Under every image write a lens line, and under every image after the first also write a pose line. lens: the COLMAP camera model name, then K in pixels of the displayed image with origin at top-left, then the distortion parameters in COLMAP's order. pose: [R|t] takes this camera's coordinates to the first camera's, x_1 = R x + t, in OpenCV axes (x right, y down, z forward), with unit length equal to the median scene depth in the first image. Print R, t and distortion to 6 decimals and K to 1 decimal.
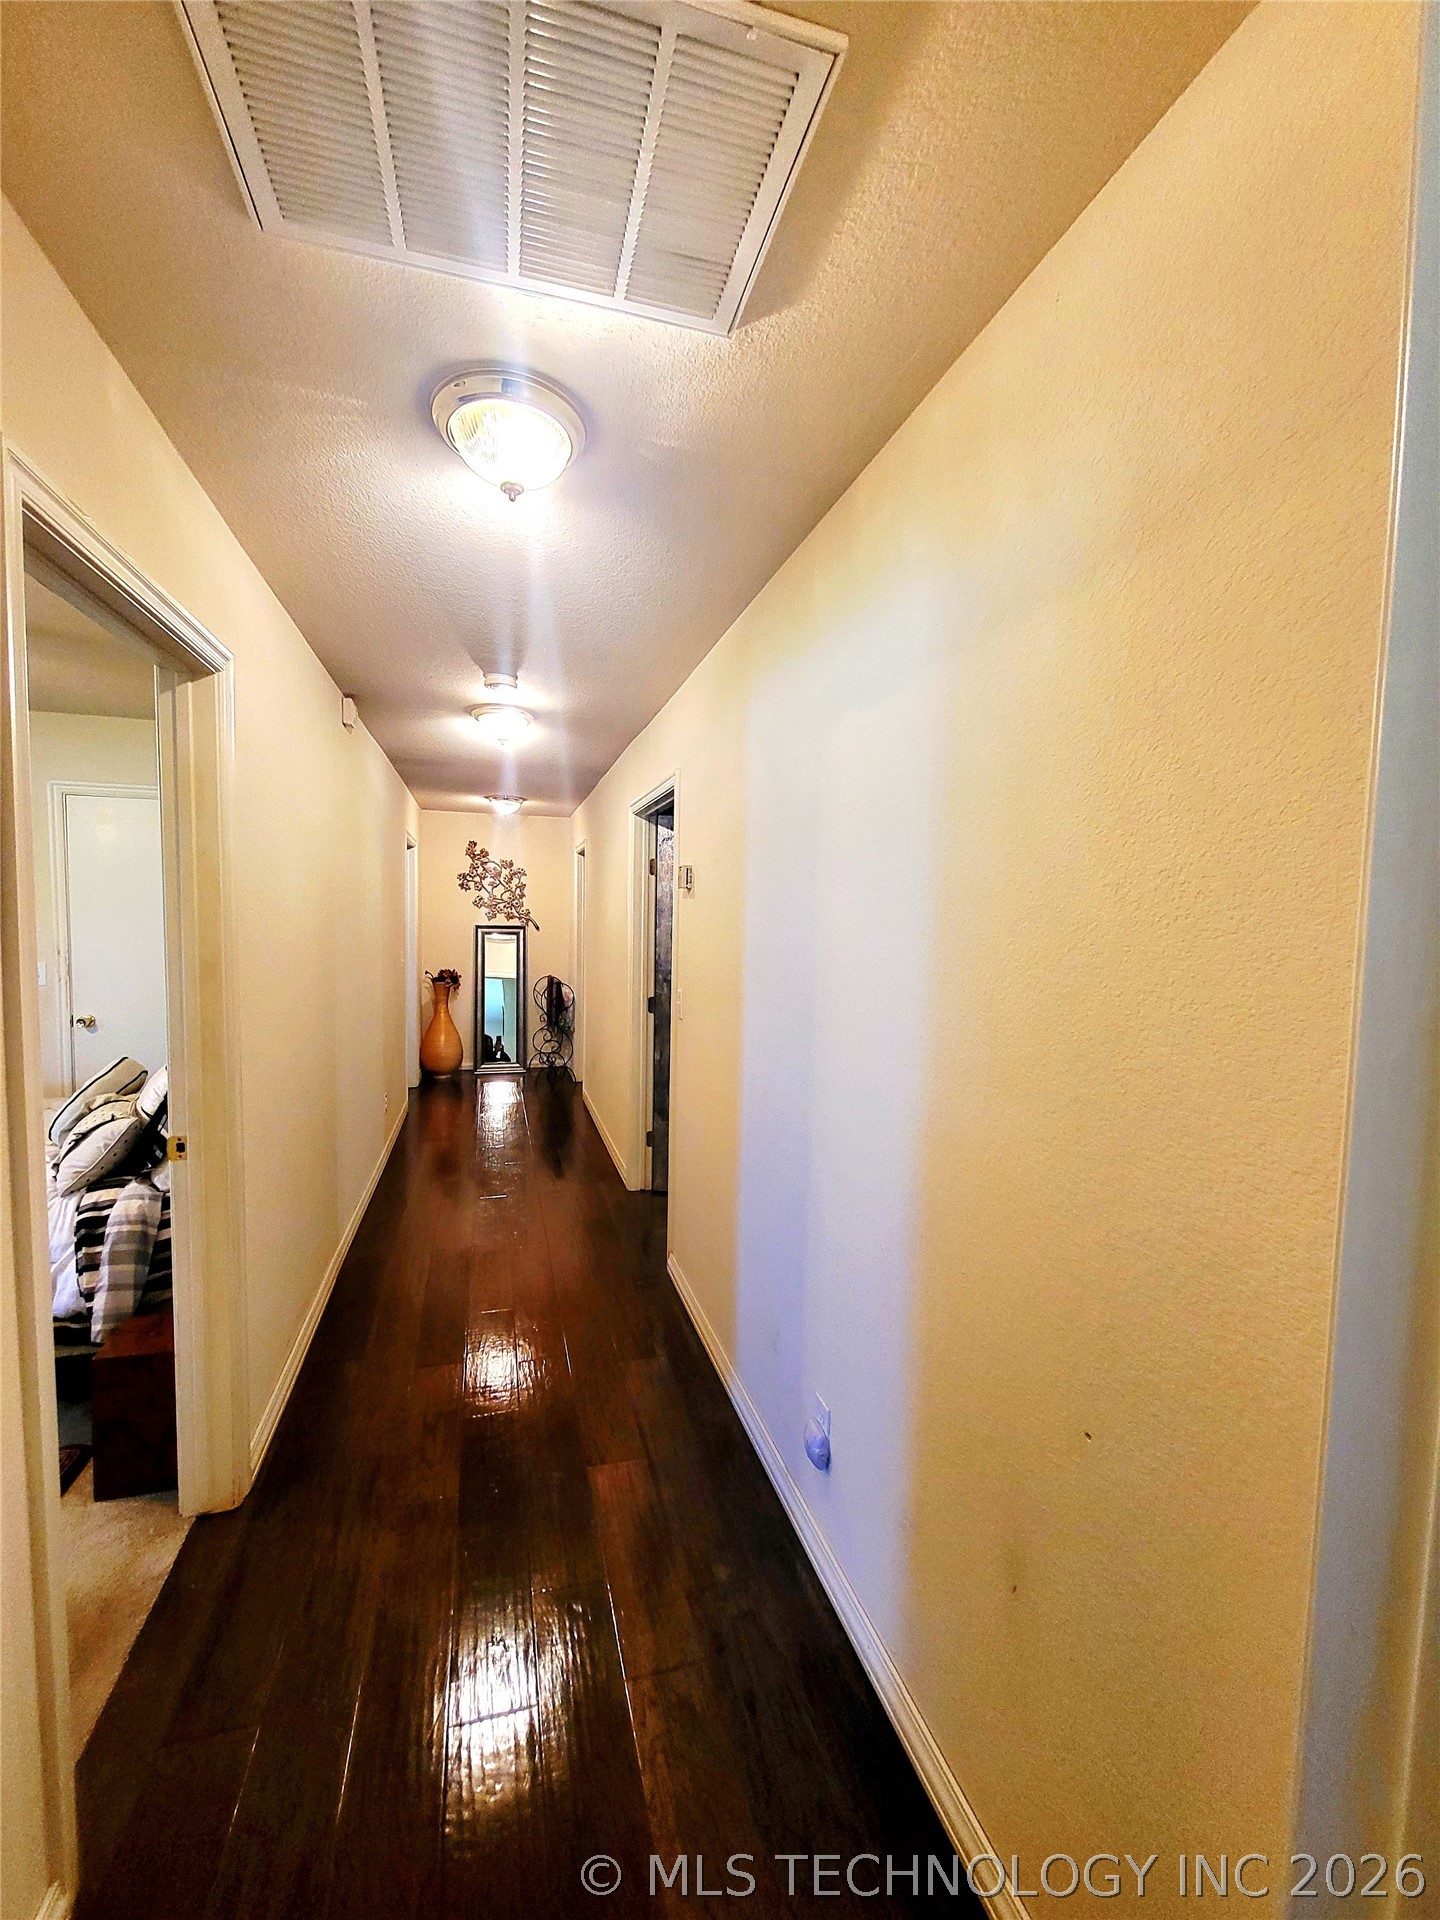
lens RADIAL K [[758.9, 0, 718.9], [0, 758.9, 964.7], [0, 0, 1]] dist [-0.005283, -0.000743]
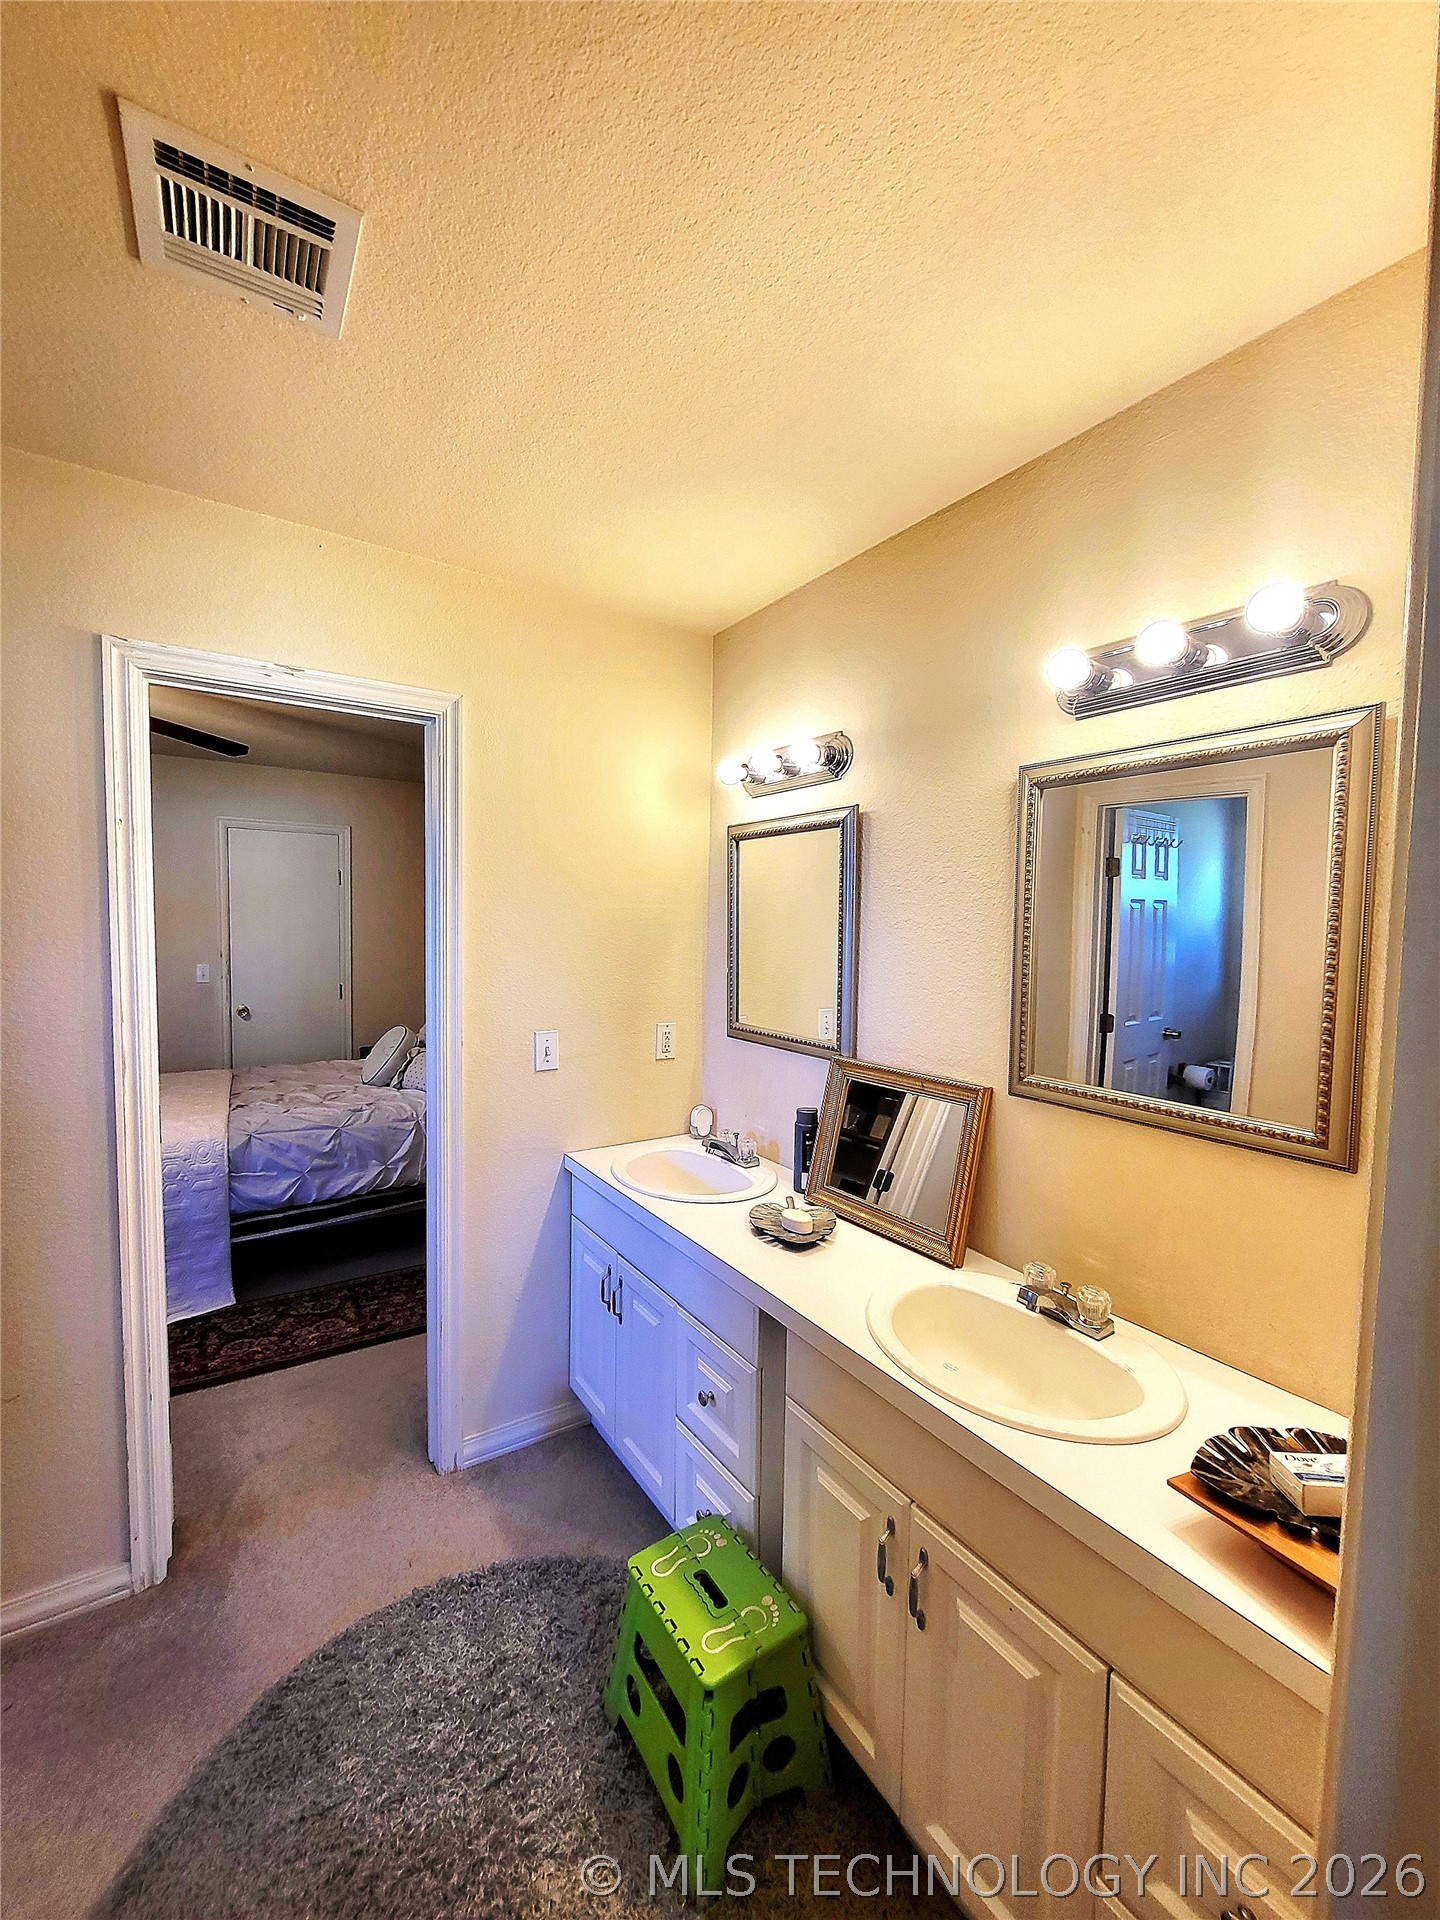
lens RADIAL K [[758.9, 0, 717.5], [0, 758.9, 956.9], [0, 0, 1]] dist [-0.005283, -0.000743]
pose [[0.954718, -0.016010, 0.297082, -0.790035], [0.017590, 0.999842, -0.002646, 0.004668], [-0.296993, 0.007752, 0.954848, -0.688605]]
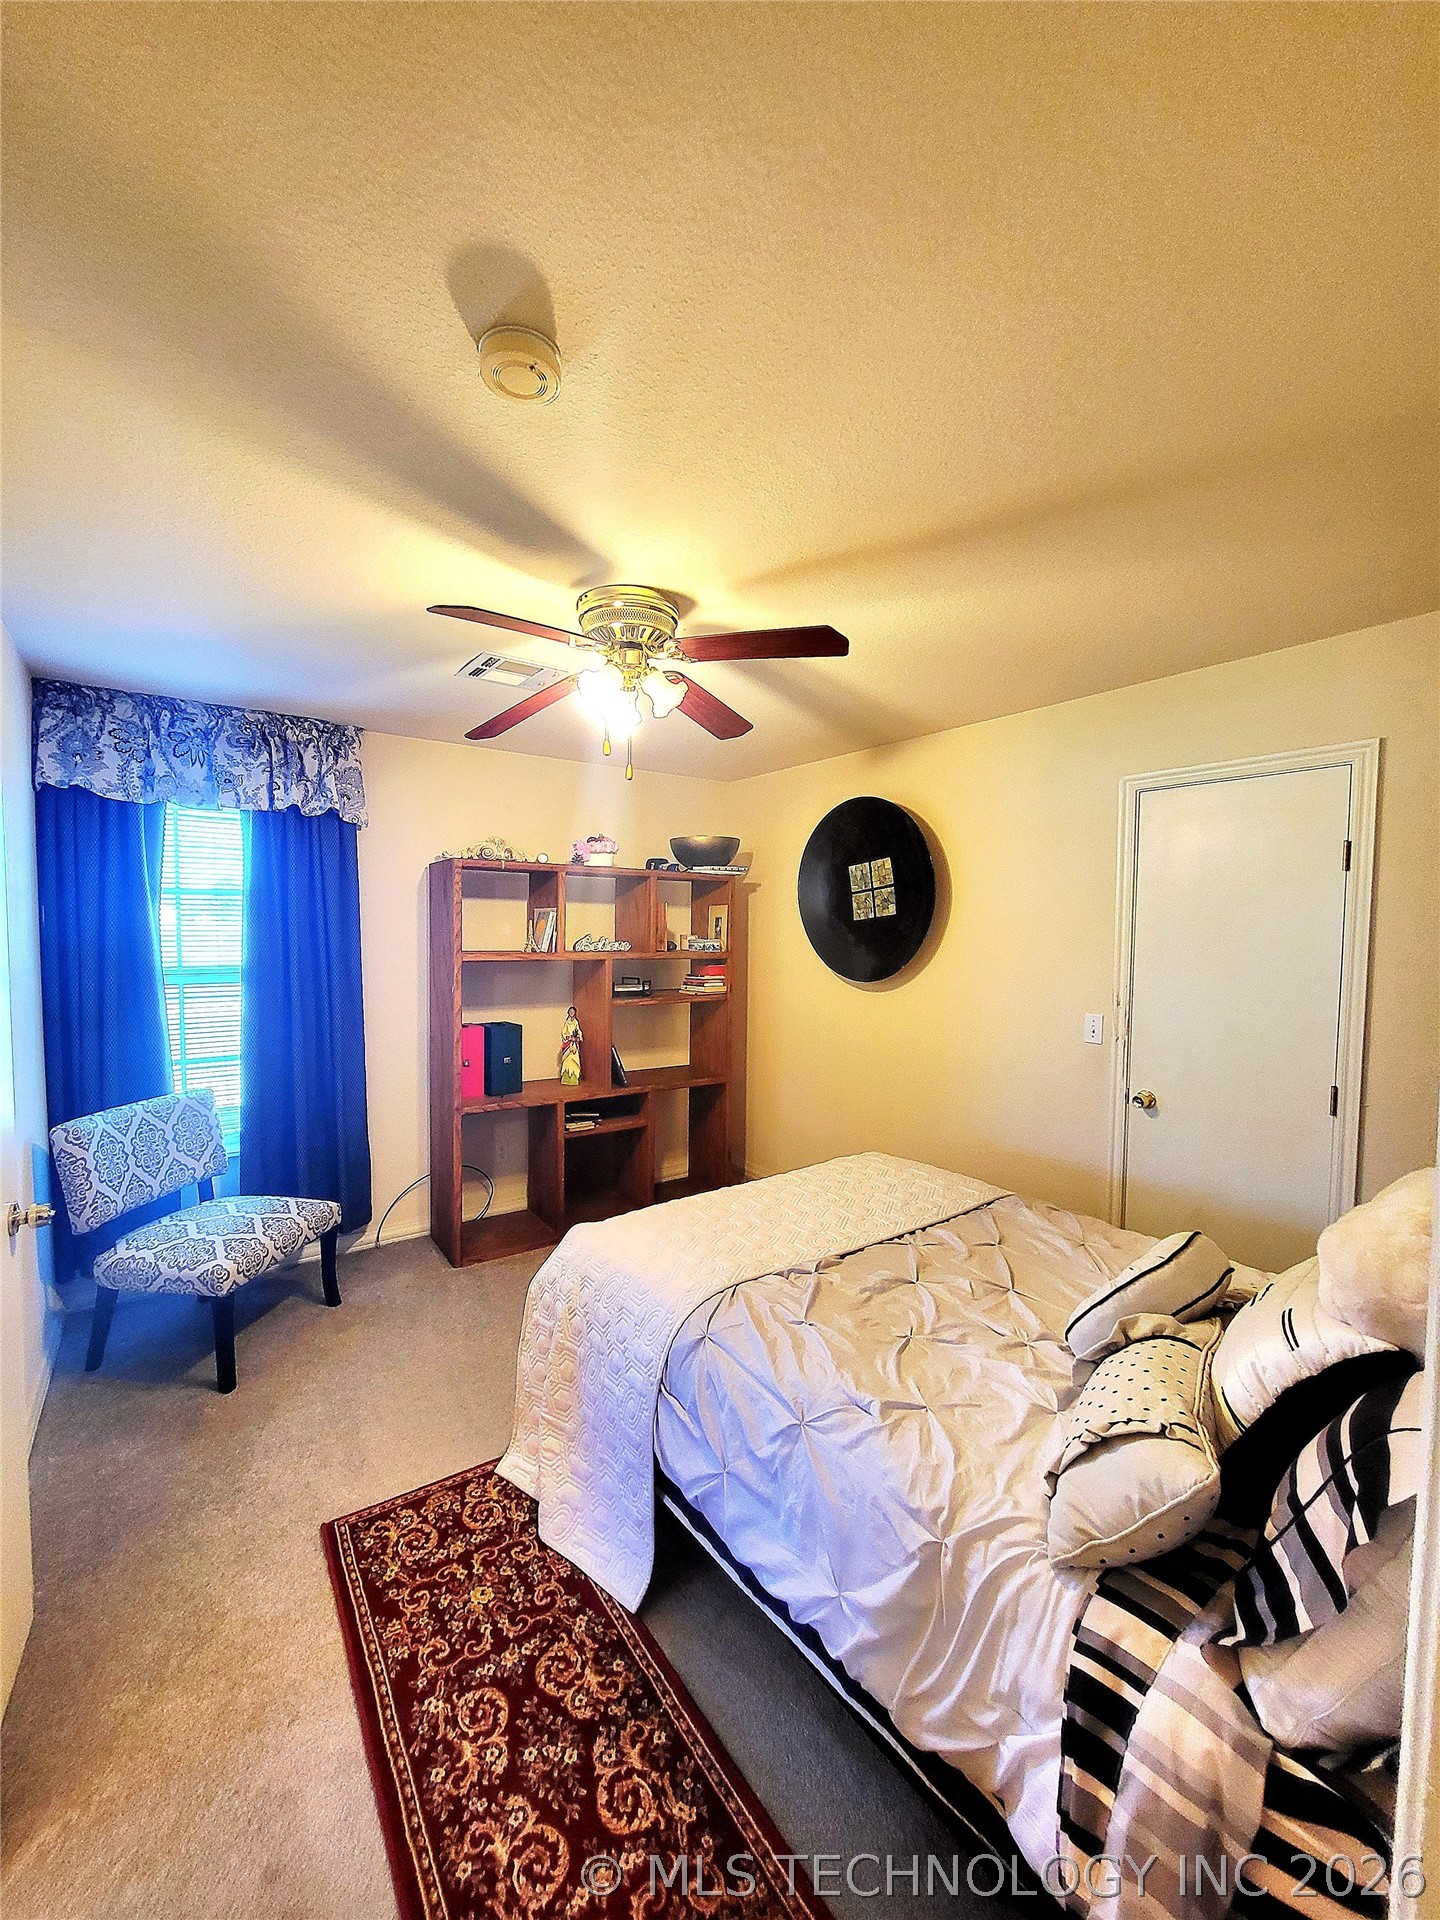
lens RADIAL K [[758.9, 0, 720.2], [0, 758.9, 961.7], [0, 0, 1]] dist [-0.005283, -0.000743]
pose [[0.339801, 0.026320, -0.940129, -0.503186], [-0.063152, 0.997991, 0.005115, -0.060303], [0.938375, 0.057633, 0.340780, 0.616912]]
